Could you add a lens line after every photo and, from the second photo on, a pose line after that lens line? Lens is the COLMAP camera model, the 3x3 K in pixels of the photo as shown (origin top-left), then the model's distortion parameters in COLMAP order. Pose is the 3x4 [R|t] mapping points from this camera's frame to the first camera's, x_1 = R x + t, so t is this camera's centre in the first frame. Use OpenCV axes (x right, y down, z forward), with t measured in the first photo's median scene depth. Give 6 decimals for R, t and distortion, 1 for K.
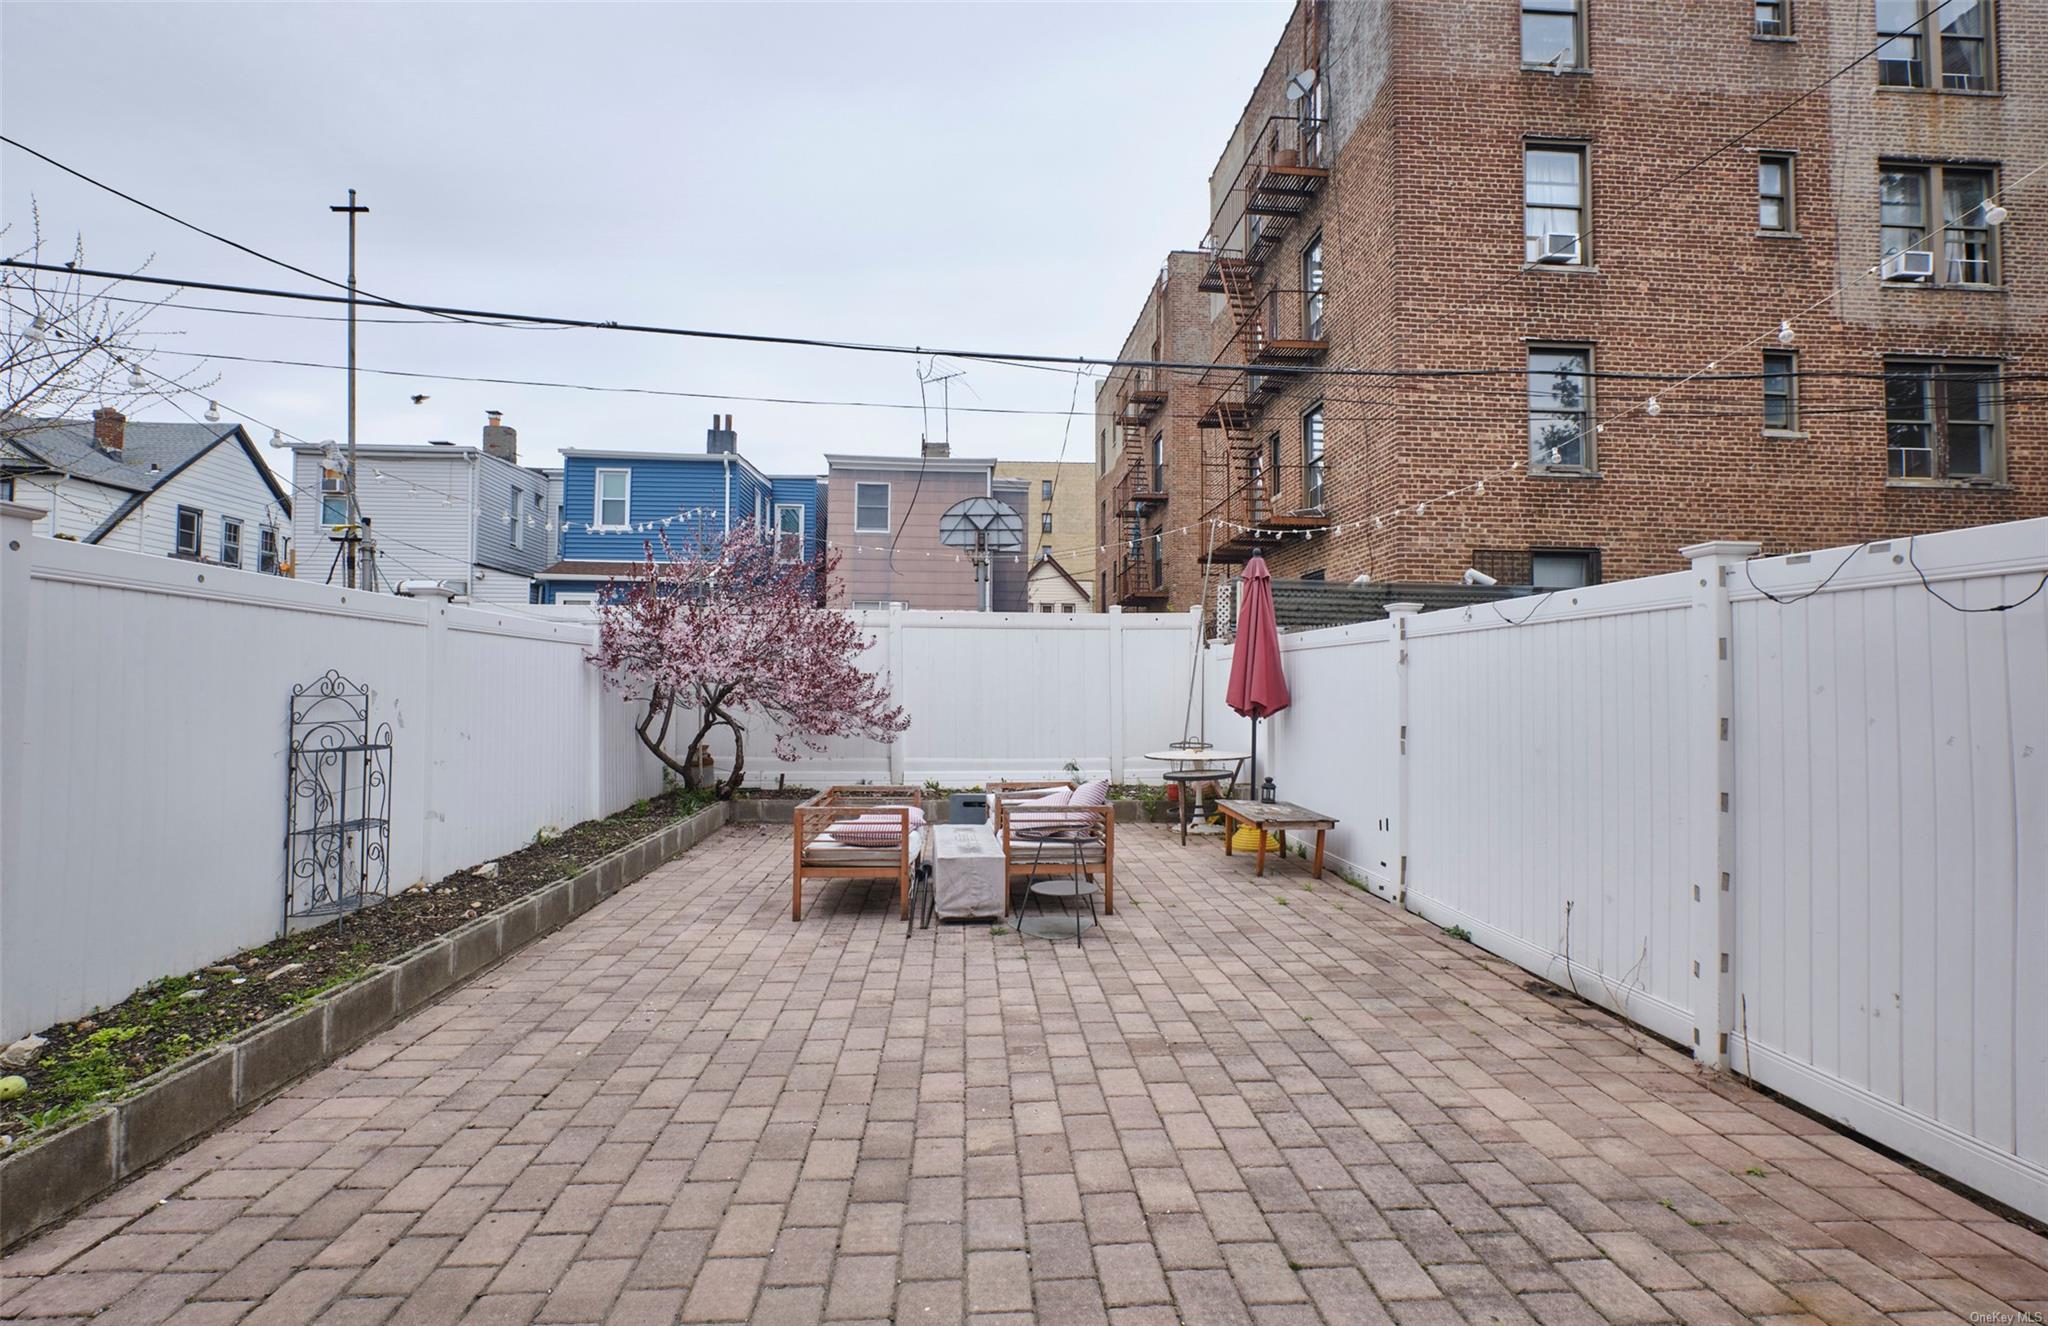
lens RADIAL K [[928.7, 0, 1025.0], [0, 928.7, 668.5], [0, 0, 1]] dist [0.000942, -0.001072]
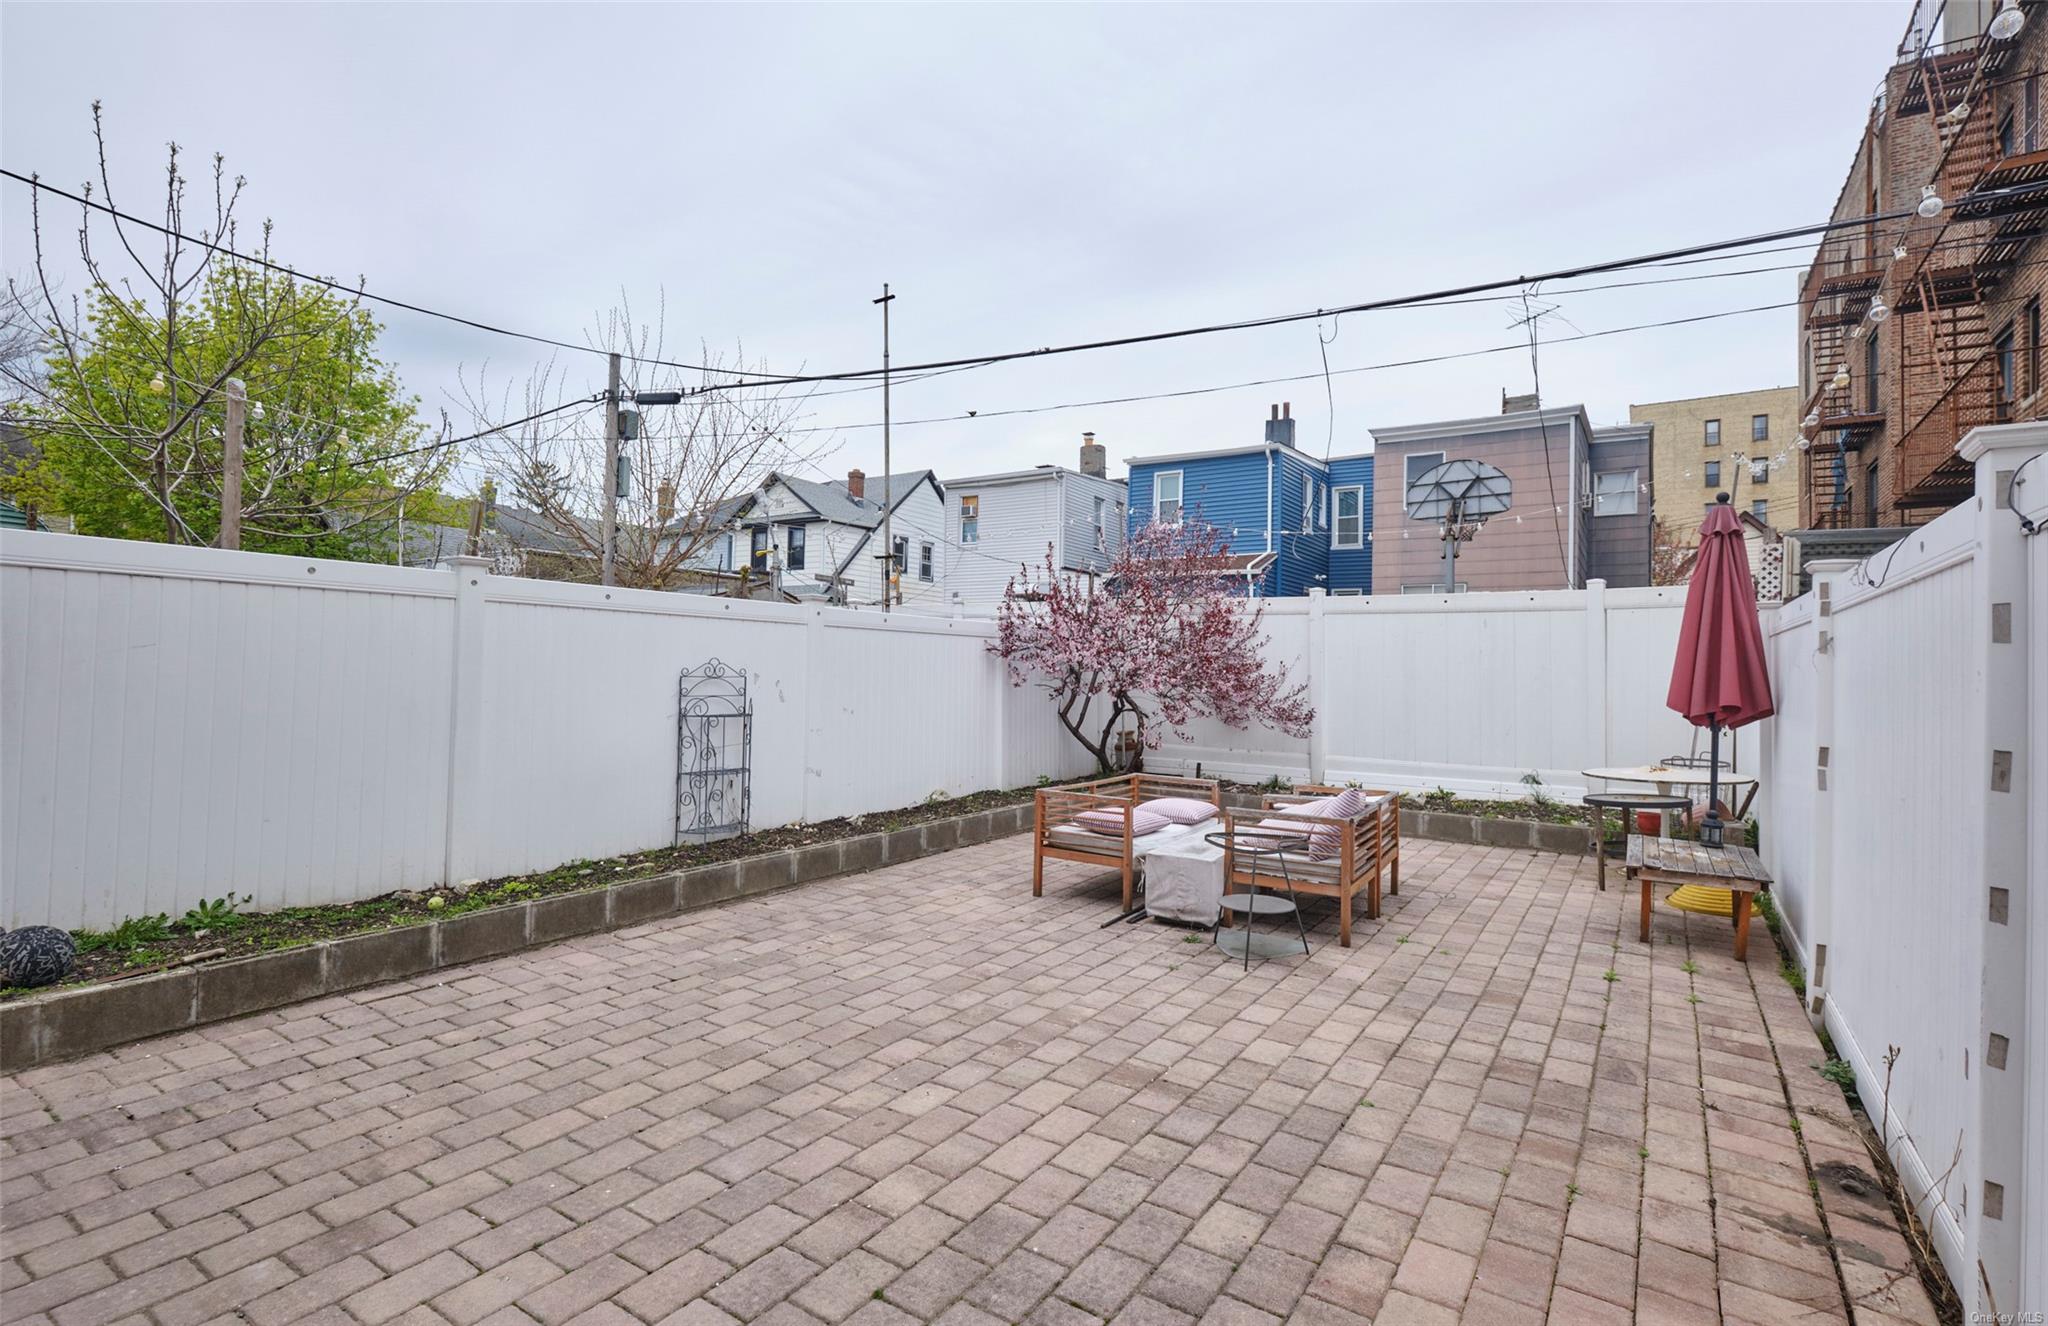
lens RADIAL K [[950.1, 0, 1030.3], [0, 950.1, 662.2], [0, 0, 1]] dist [0.005777, -0.000416]
pose [[0.796104, 0.004604, -0.605142, 0.460899], [-0.002350, 0.999987, 0.004516, 0.000122], [0.605155, -0.002173, 0.796105, 0.152310]]
